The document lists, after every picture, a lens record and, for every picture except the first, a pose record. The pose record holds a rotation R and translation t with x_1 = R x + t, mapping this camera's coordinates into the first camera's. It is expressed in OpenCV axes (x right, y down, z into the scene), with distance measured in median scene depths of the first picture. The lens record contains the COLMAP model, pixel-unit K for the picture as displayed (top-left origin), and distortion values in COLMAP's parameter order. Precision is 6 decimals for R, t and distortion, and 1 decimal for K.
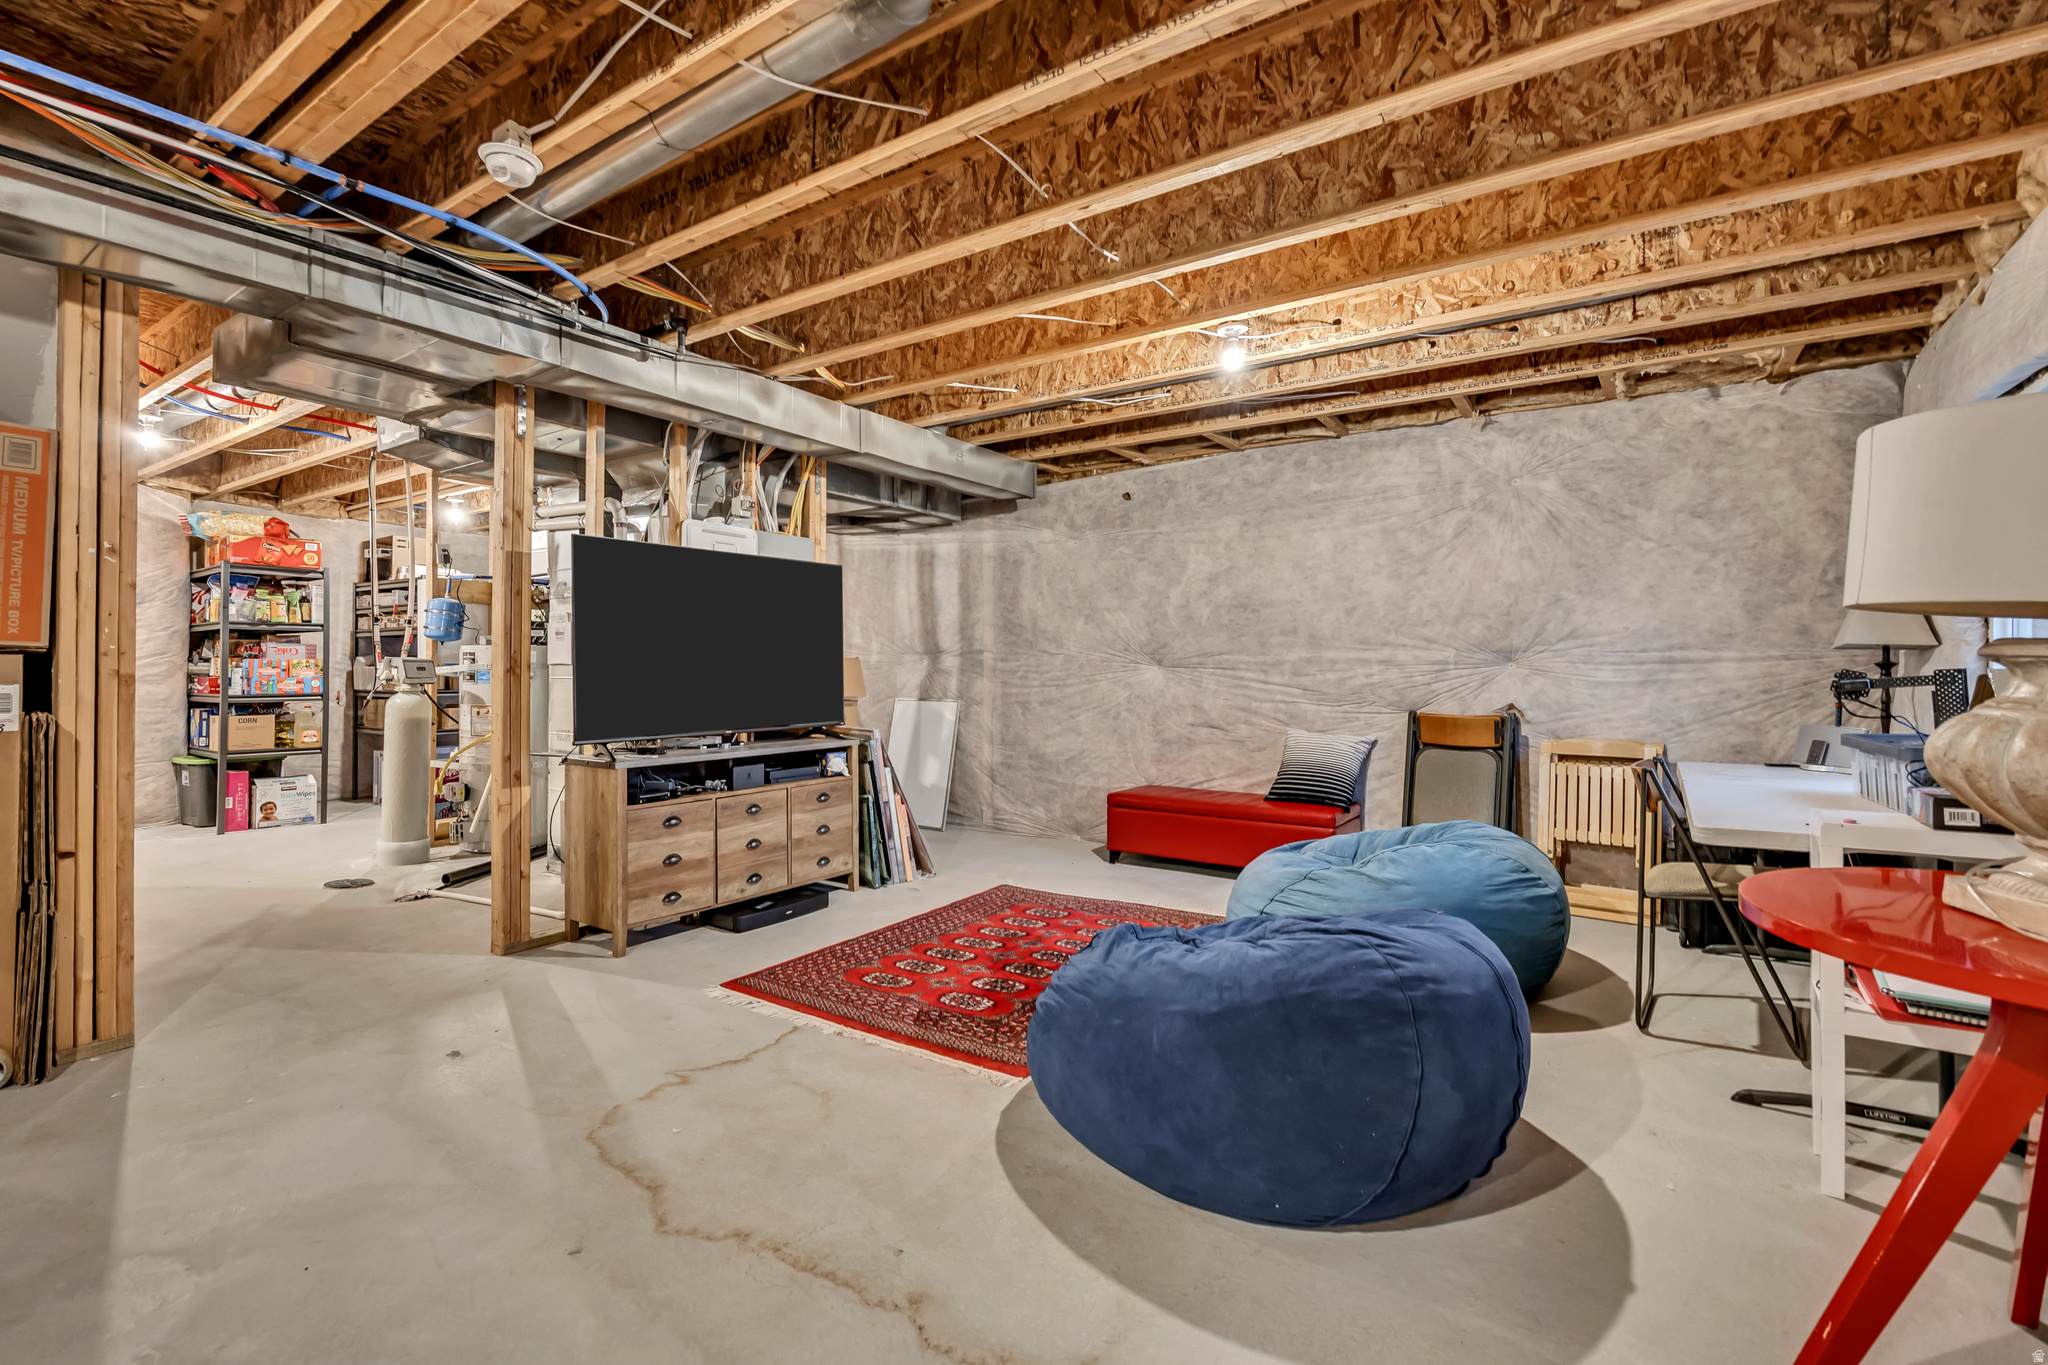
lens RADIAL K [[928.5, 0, 1023.3], [0, 928.5, 672.3], [0, 0, 1]] dist [-0.010913, -0.000353]
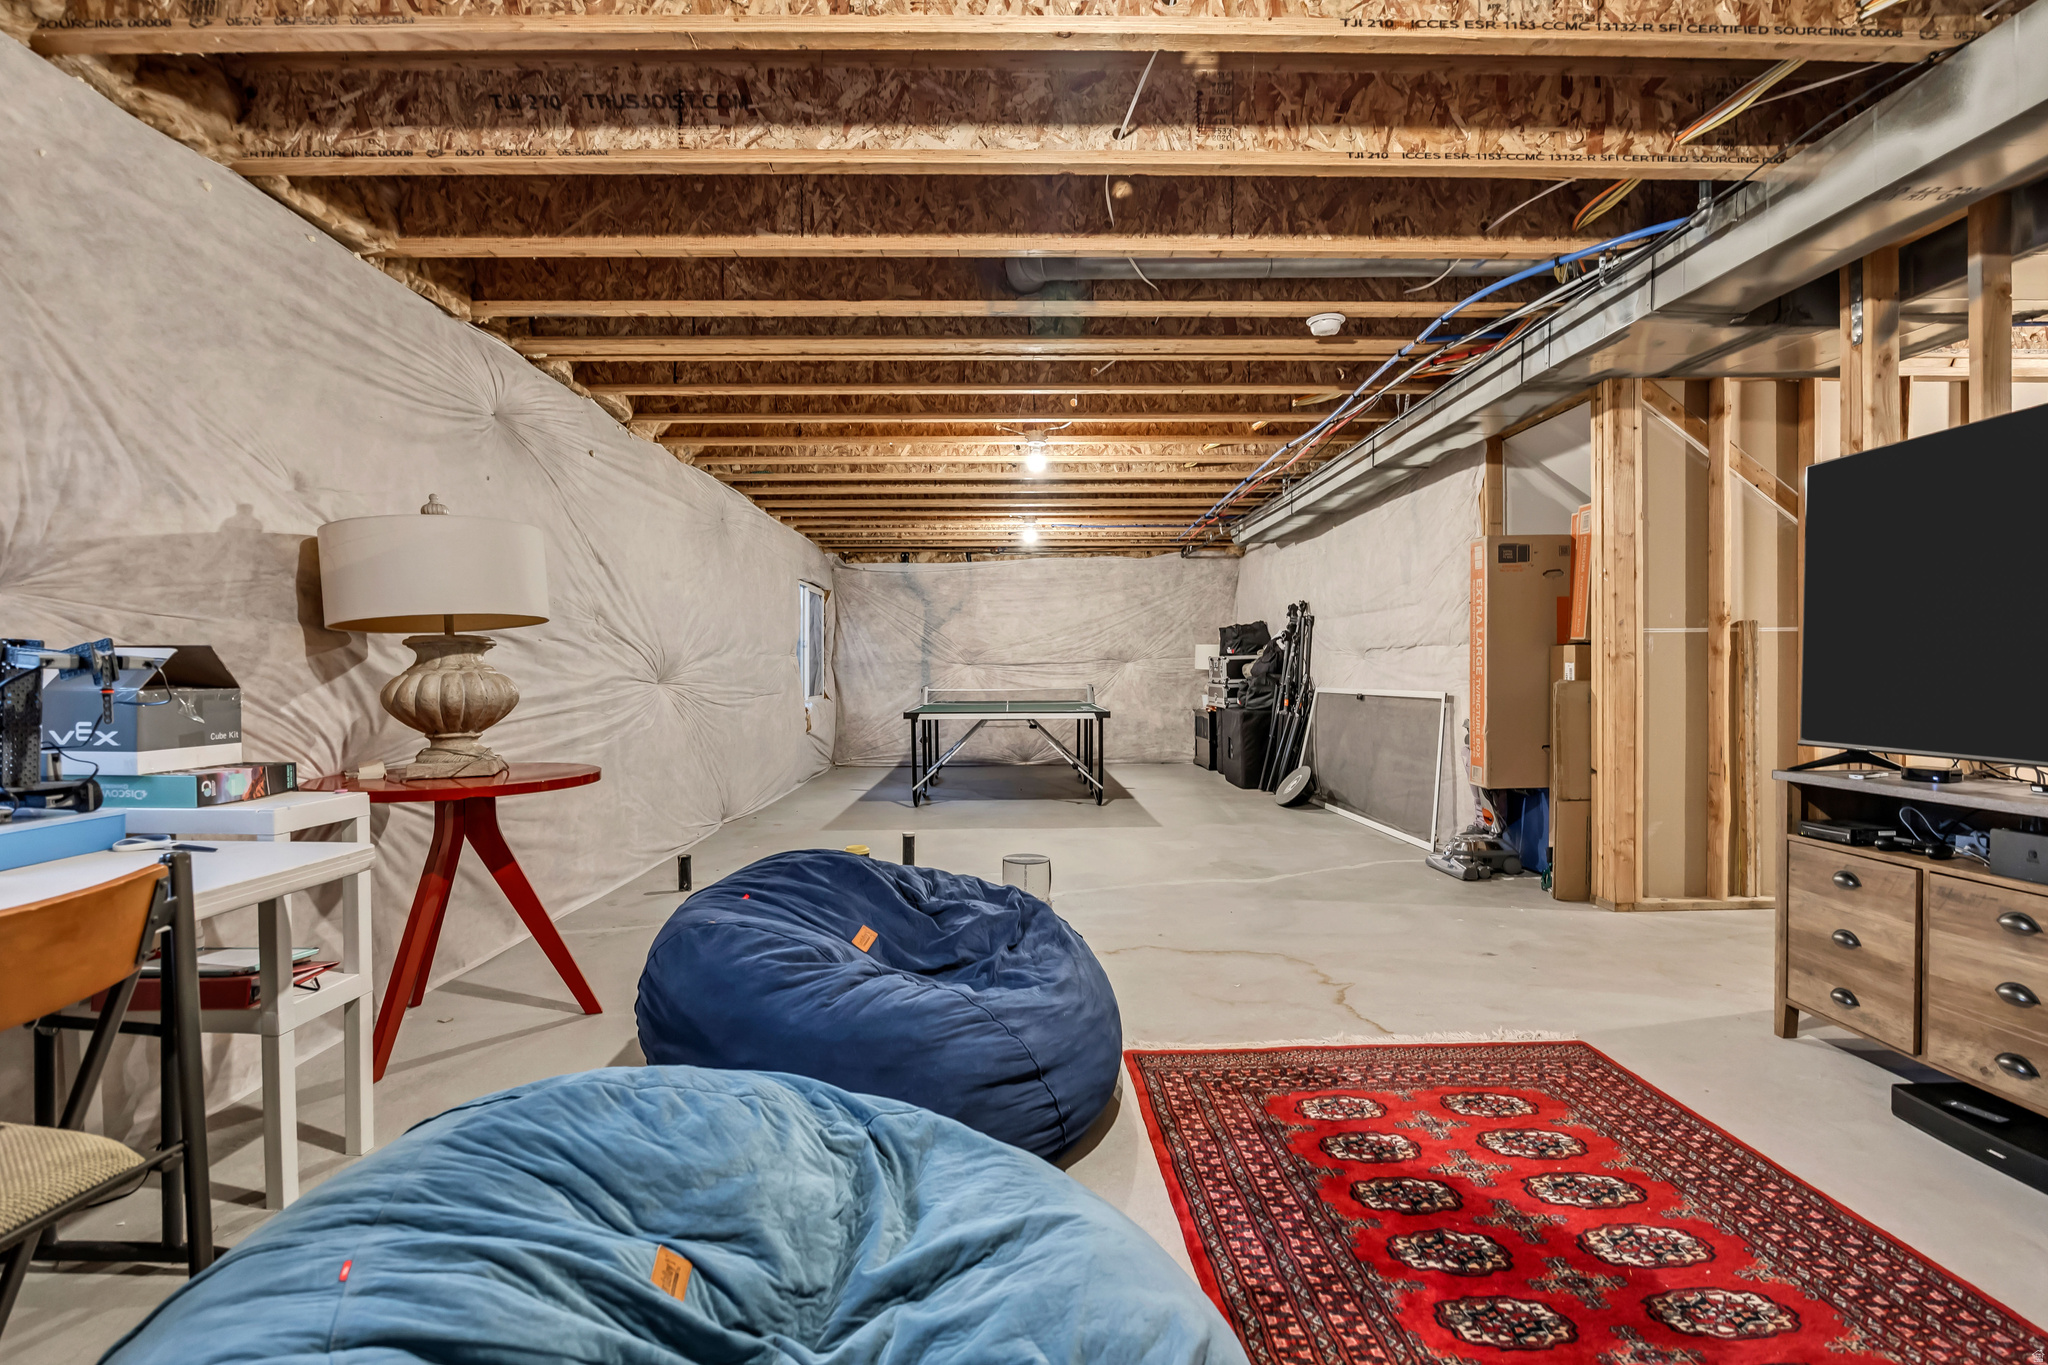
lens RADIAL K [[928.5, 0, 1024.0], [0, 928.5, 679.0], [0, 0, 1]] dist [-0.010913, -0.000353]
pose [[-0.820413, 0.011694, -0.571652, 0.512095], [0.003570, 0.999876, 0.015330, 0.012683], [0.571761, 0.010536, -0.820353, 1.365061]]
